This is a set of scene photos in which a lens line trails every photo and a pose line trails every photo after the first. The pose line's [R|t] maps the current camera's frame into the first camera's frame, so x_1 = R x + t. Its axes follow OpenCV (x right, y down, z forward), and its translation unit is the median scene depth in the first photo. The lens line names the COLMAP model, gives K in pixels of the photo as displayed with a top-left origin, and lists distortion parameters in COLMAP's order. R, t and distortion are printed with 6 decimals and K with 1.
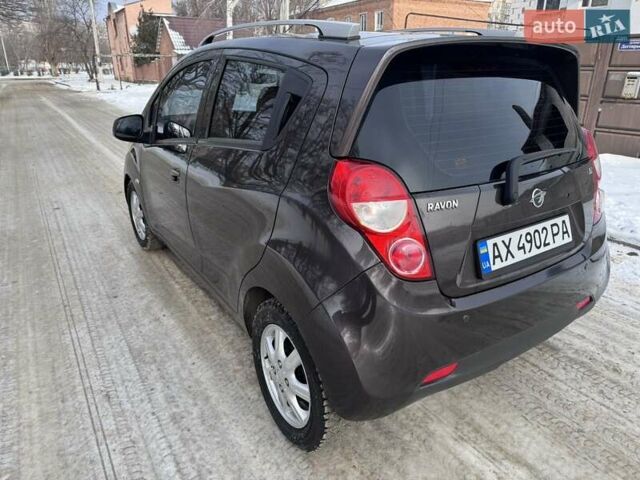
lens RADIAL K [[454.4, 0, 321.4], [0, 454.4, 238.9], [0, 0, 1]] dist [0.007052, -0.011762]
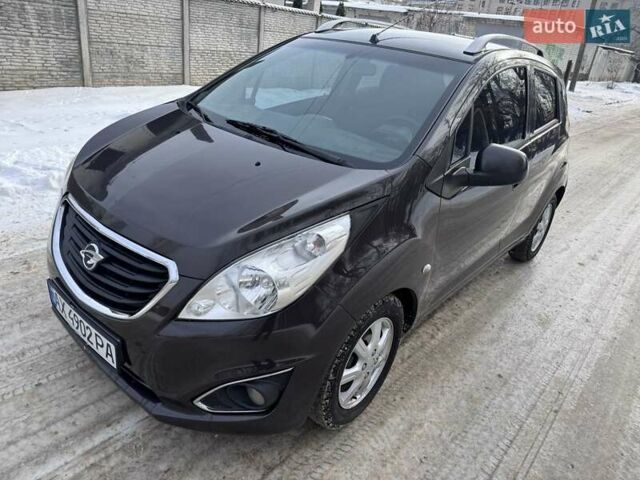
lens RADIAL K [[450.7, 0, 320.4], [0, 450.7, 241.7], [0, 0, 1]] dist [0.035455, -0.040148]
pose [[-0.280021, -0.426538, 0.860031, -1.512910], [0.222632, 0.842594, 0.490378, -0.834628], [-0.933822, 0.328787, -0.140983, 2.134313]]
